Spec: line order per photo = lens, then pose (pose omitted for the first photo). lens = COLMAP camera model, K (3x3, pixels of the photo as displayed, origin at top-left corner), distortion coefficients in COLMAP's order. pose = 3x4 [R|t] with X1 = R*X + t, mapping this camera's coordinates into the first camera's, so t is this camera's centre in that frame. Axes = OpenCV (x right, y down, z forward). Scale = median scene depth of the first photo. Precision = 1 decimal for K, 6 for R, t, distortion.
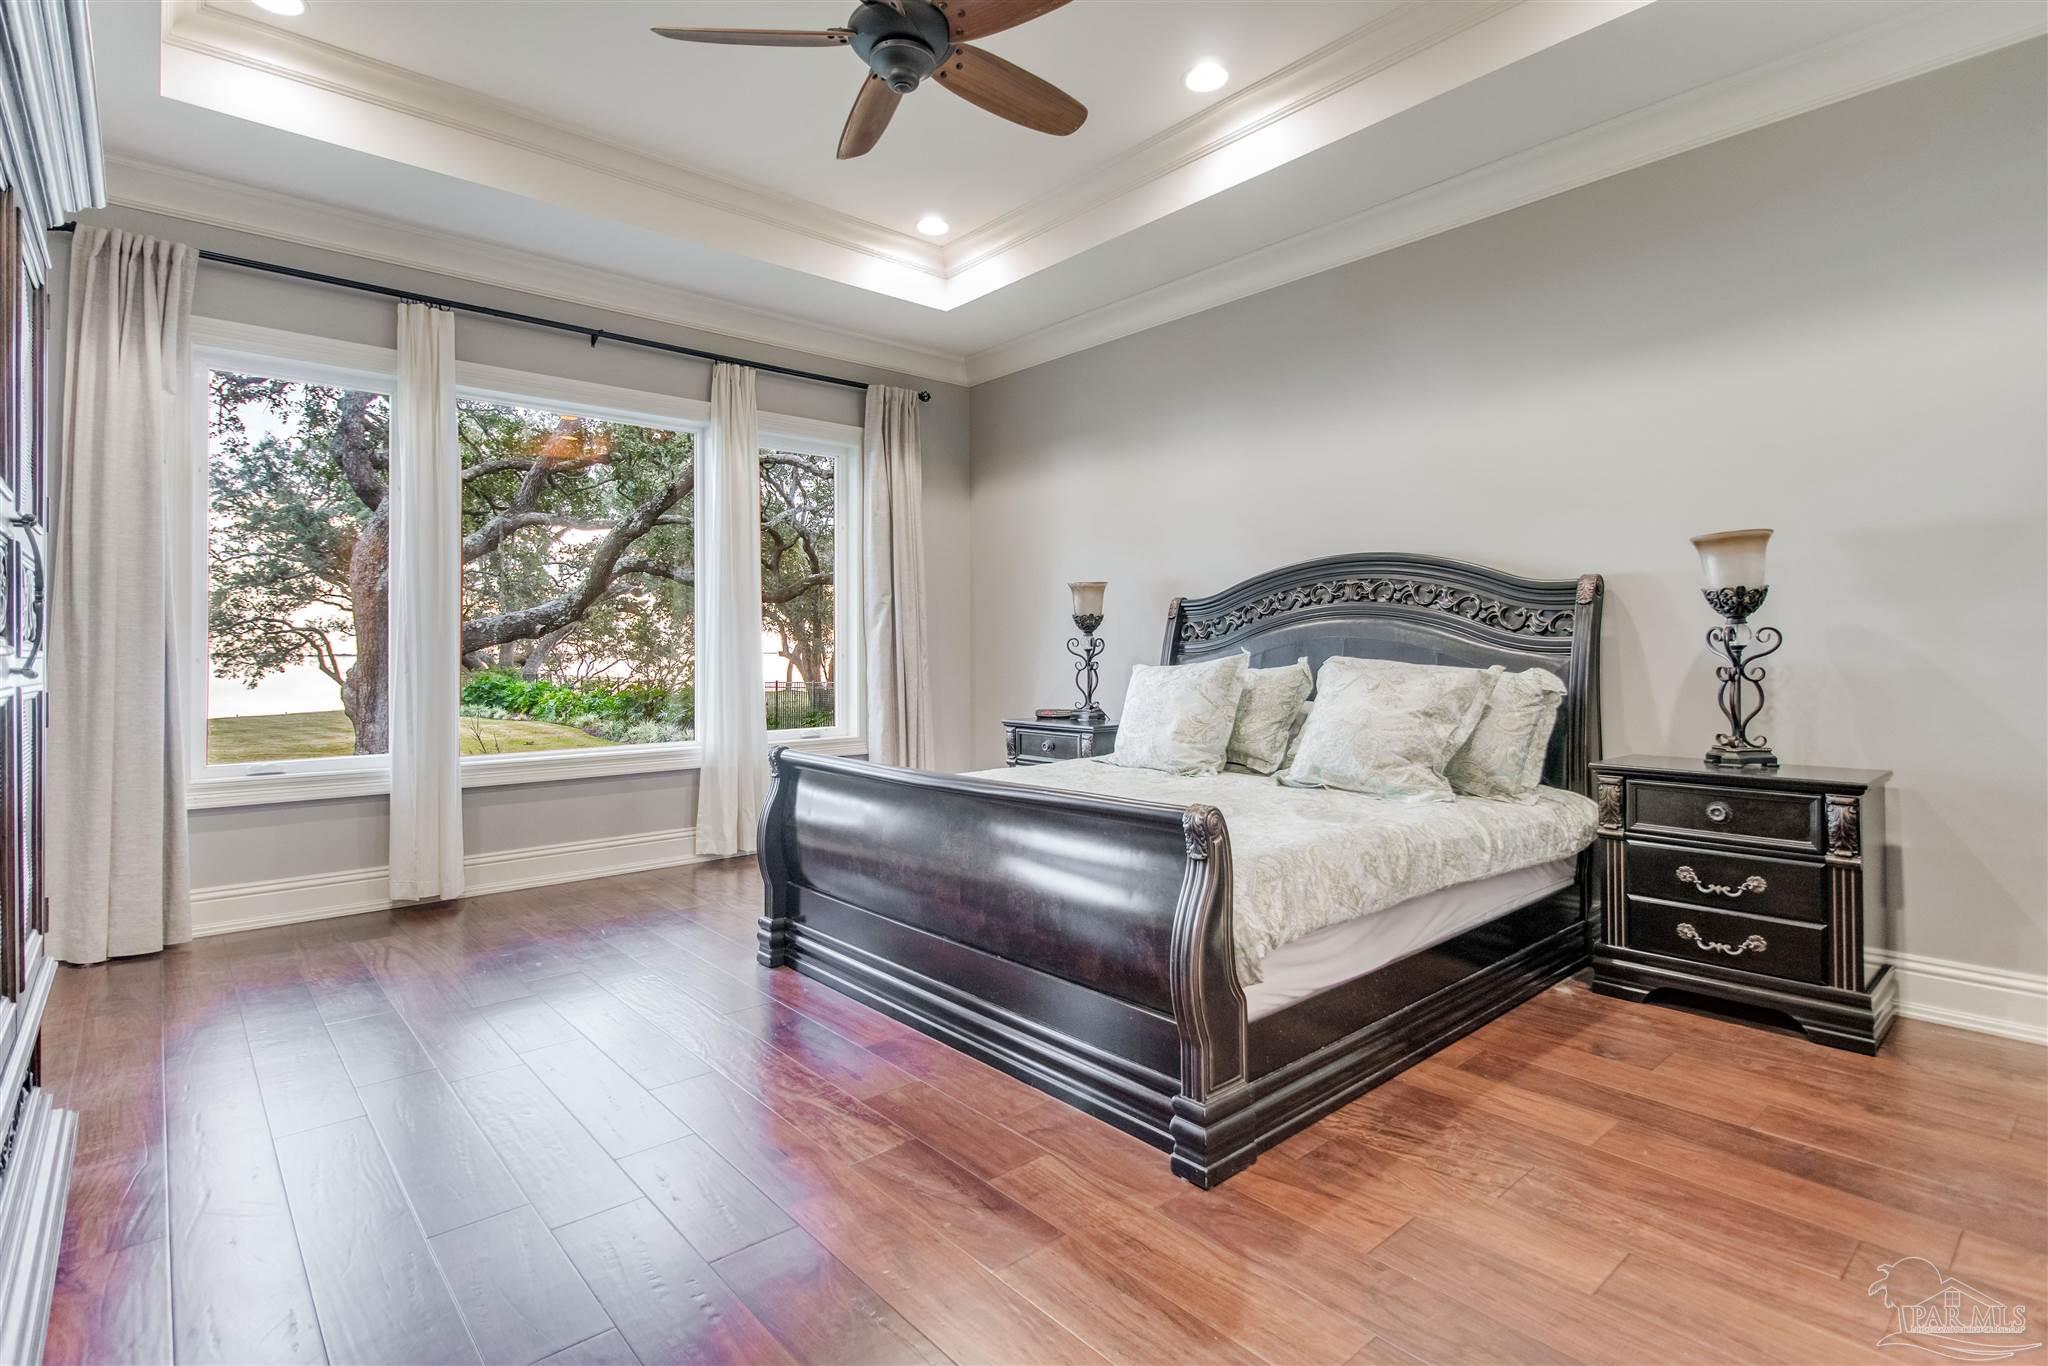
lens RADIAL K [[987.2, 0, 1027.9], [0, 987.2, 653.1], [0, 0, 1]] dist [0.000519, -0.000045]
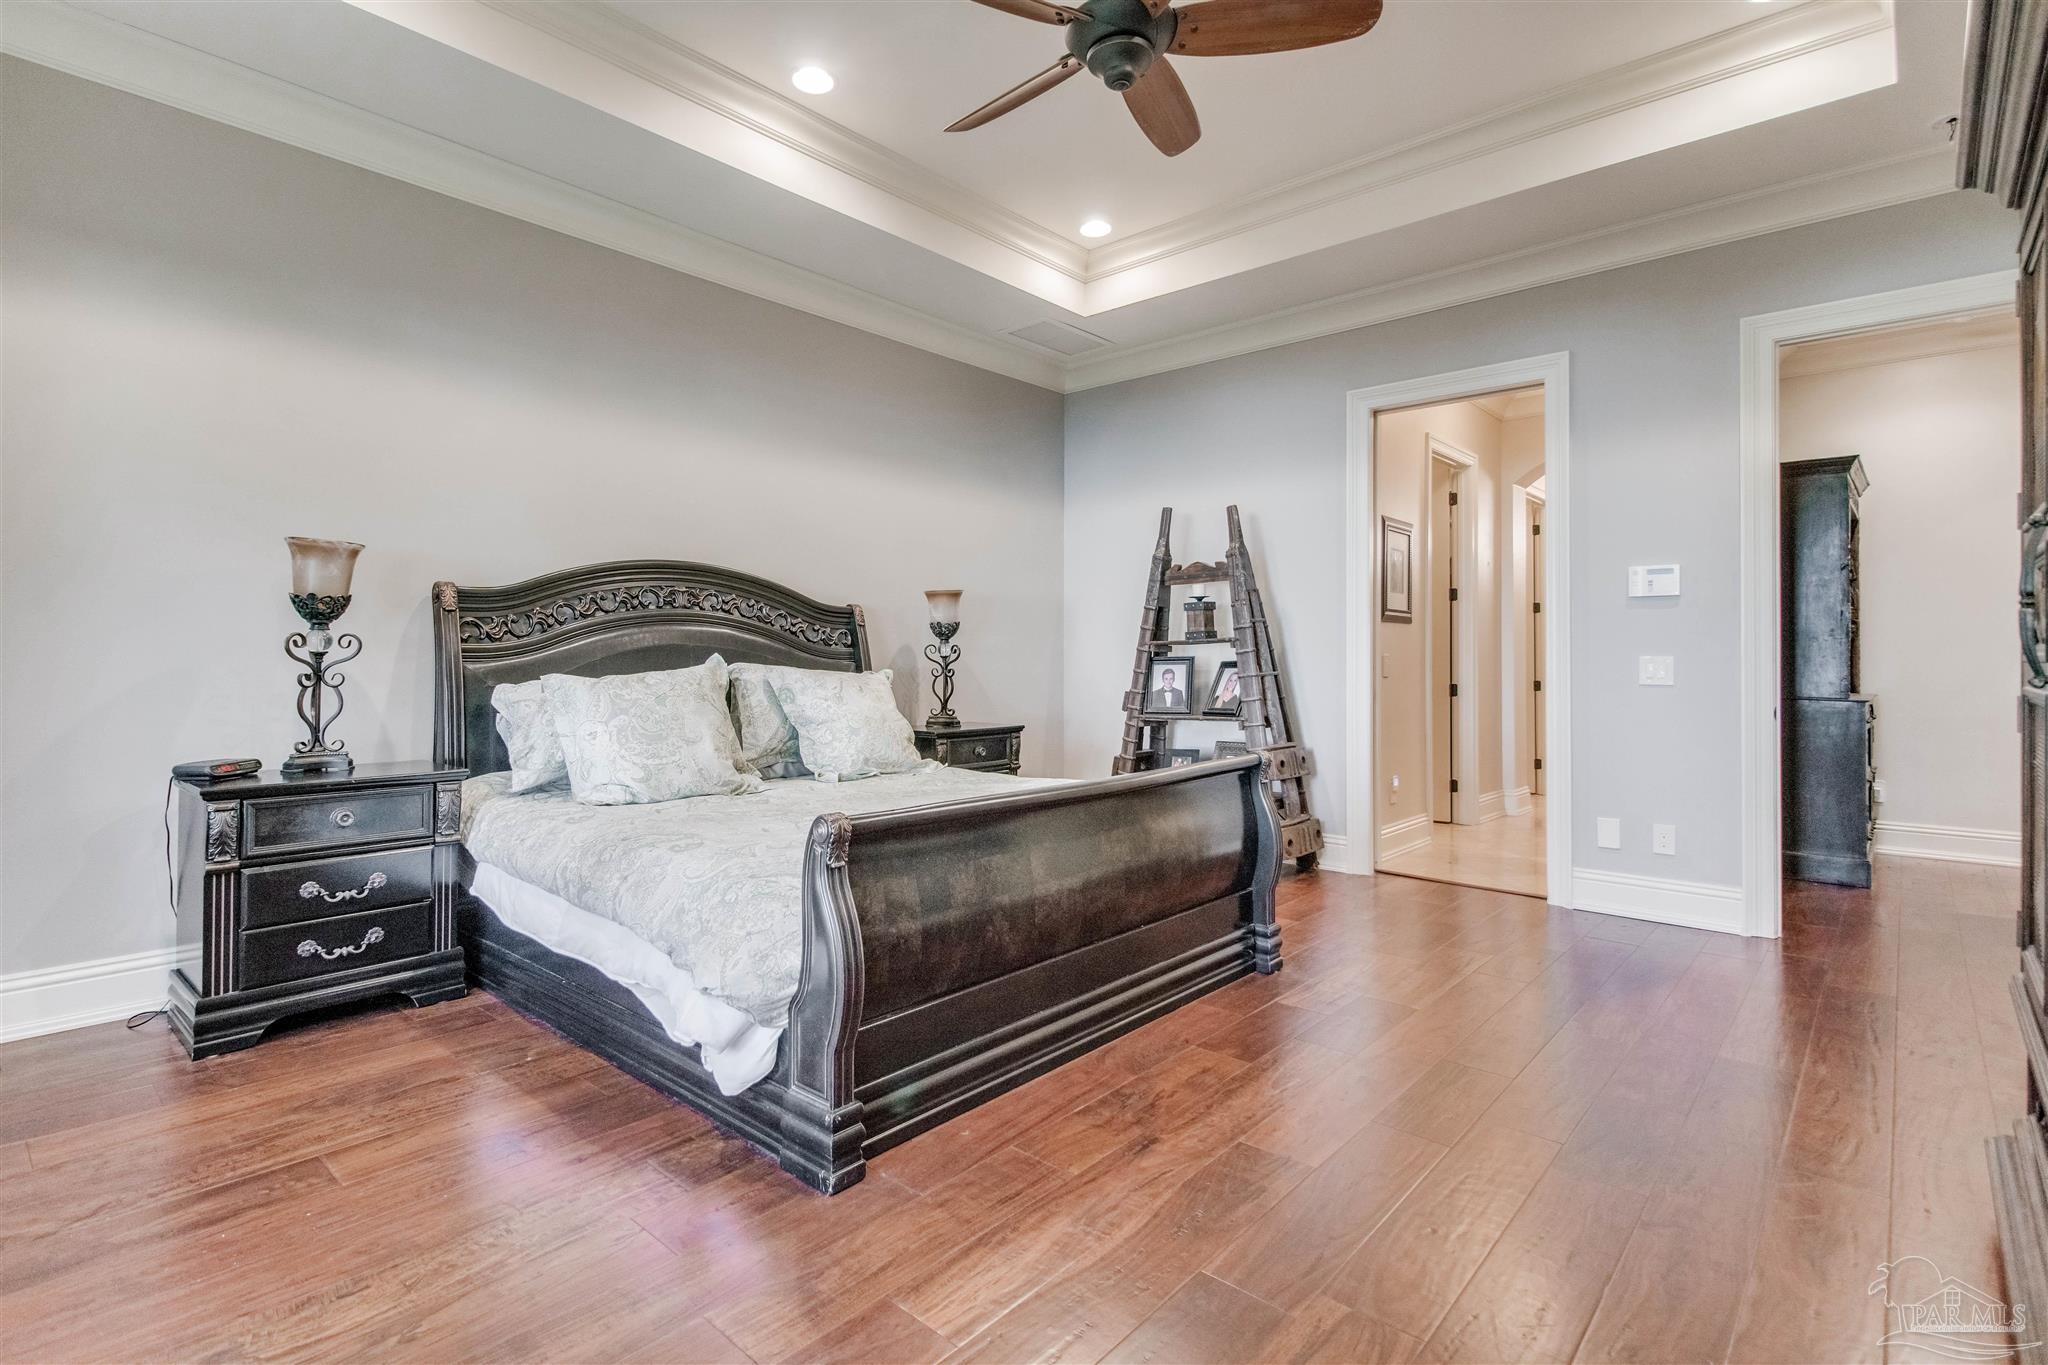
lens RADIAL K [[987.2, 0, 1027.9], [0, 987.2, 652.6], [0, 0, 1]] dist [0.000519, -0.000045]
pose [[-0.120287, 0.010614, 0.992682, -0.582735], [-0.002712, 0.999936, -0.011021, 0.002070], [-0.992735, -0.004018, -0.120250, 0.645144]]
